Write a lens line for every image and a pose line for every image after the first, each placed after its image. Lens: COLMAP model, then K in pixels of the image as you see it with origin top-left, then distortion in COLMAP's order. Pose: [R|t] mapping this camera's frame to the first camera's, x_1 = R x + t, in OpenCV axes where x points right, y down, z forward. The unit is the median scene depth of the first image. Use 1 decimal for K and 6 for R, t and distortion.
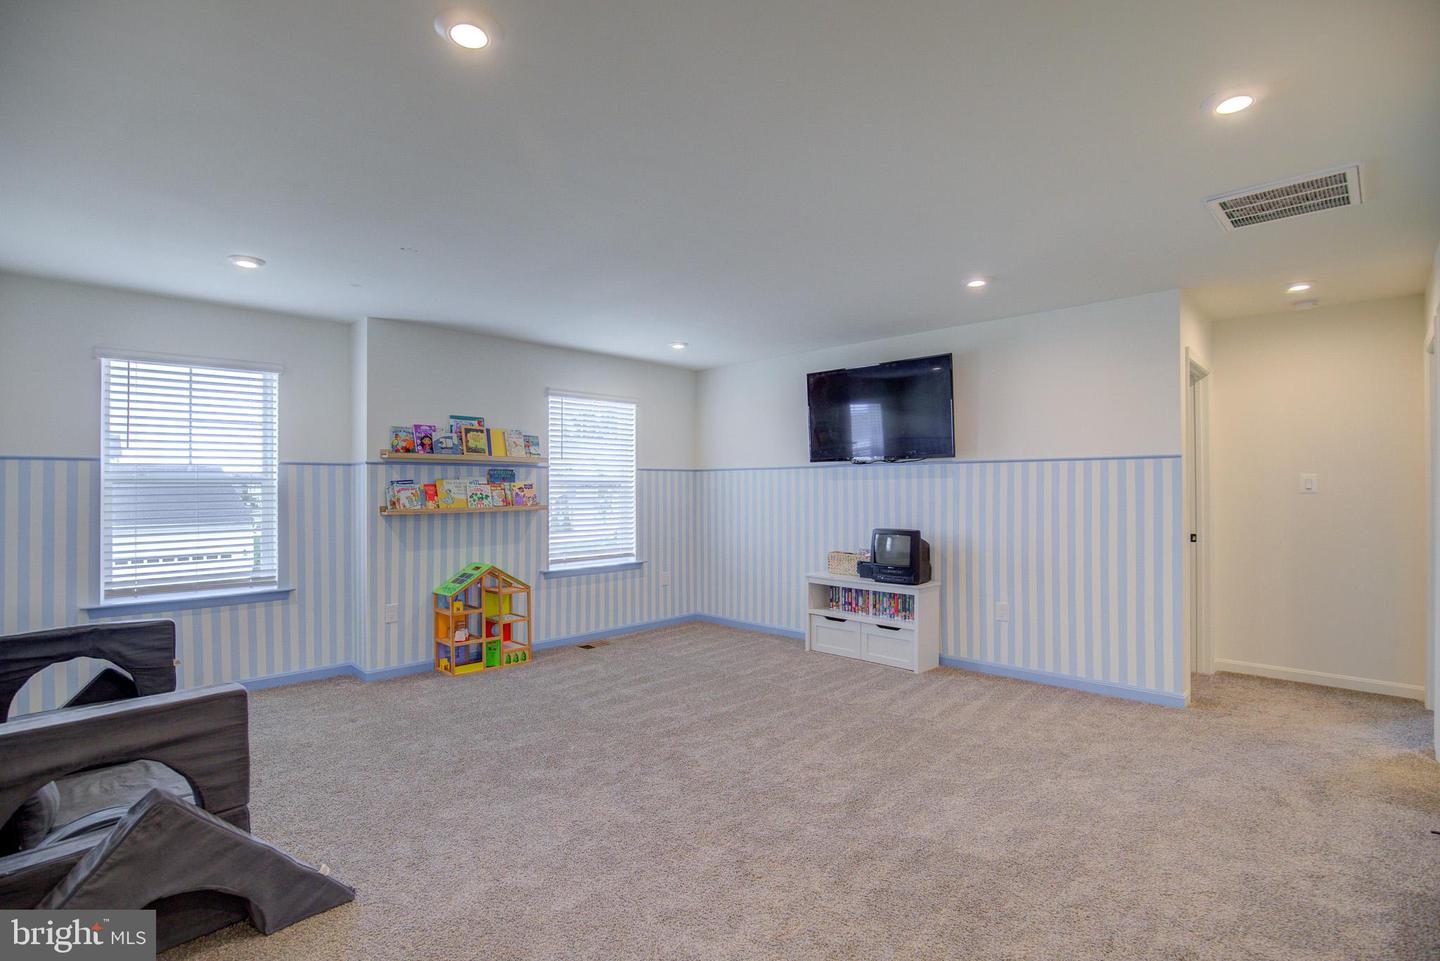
lens RADIAL K [[667.4, 0, 705.4], [0, 667.4, 480.7], [0, 0, 1]] dist [-0.003441, -0.000237]
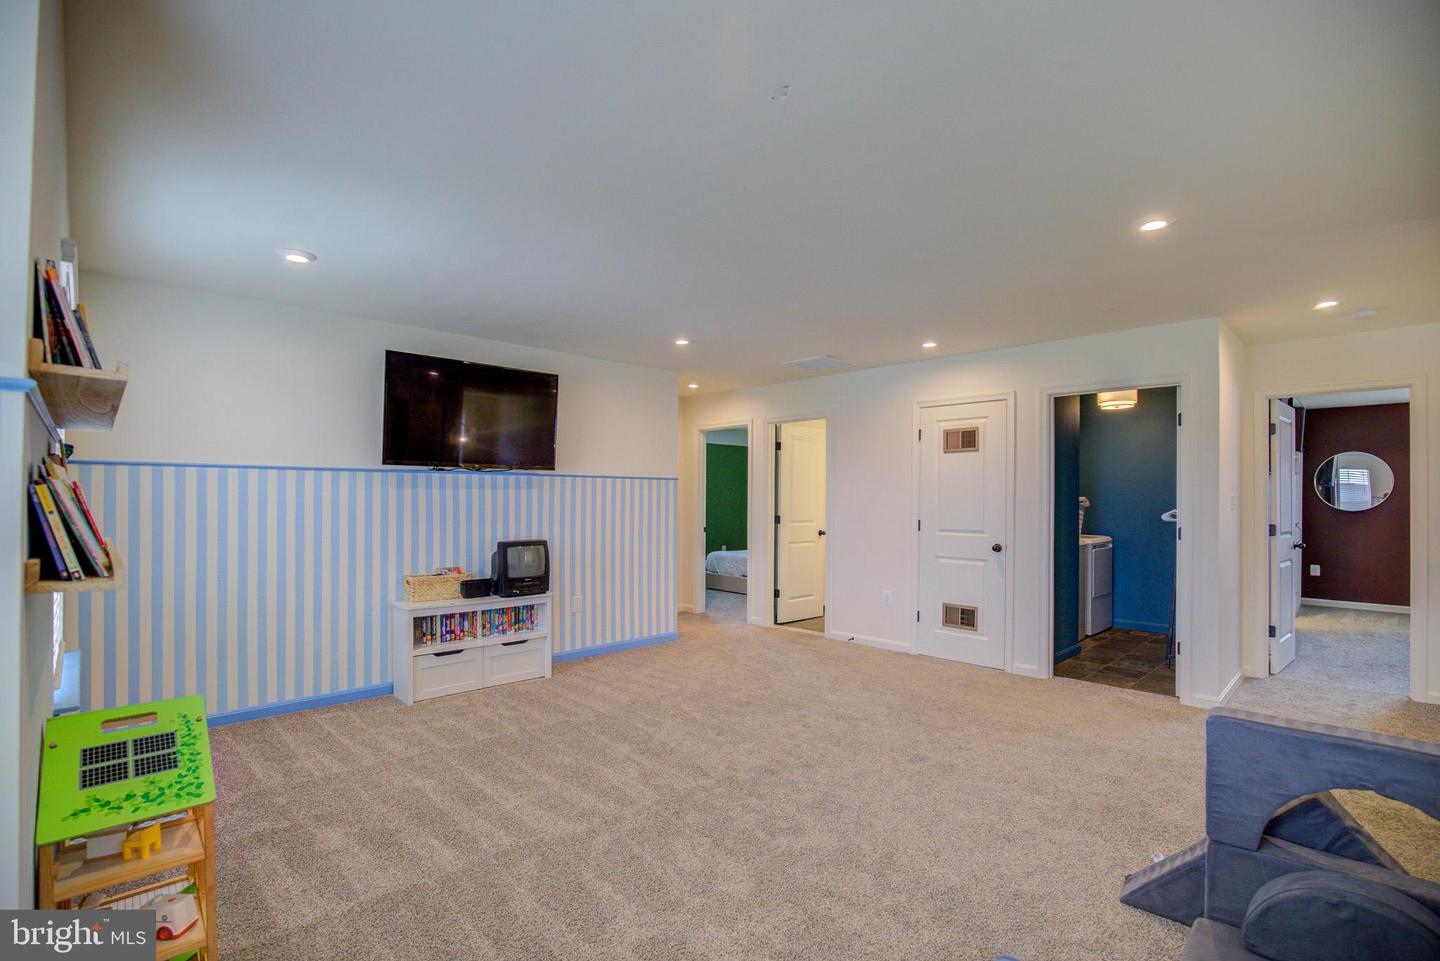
lens RADIAL K [[667.4, 0, 705.4], [0, 667.4, 480.7], [0, 0, 1]] dist [-0.003441, -0.000237]
pose [[0.055464, 0.029019, 0.998039, -0.670645], [-0.013171, 0.999512, -0.028329, 0.008978], [-0.998374, -0.011574, 0.055819, 0.662408]]
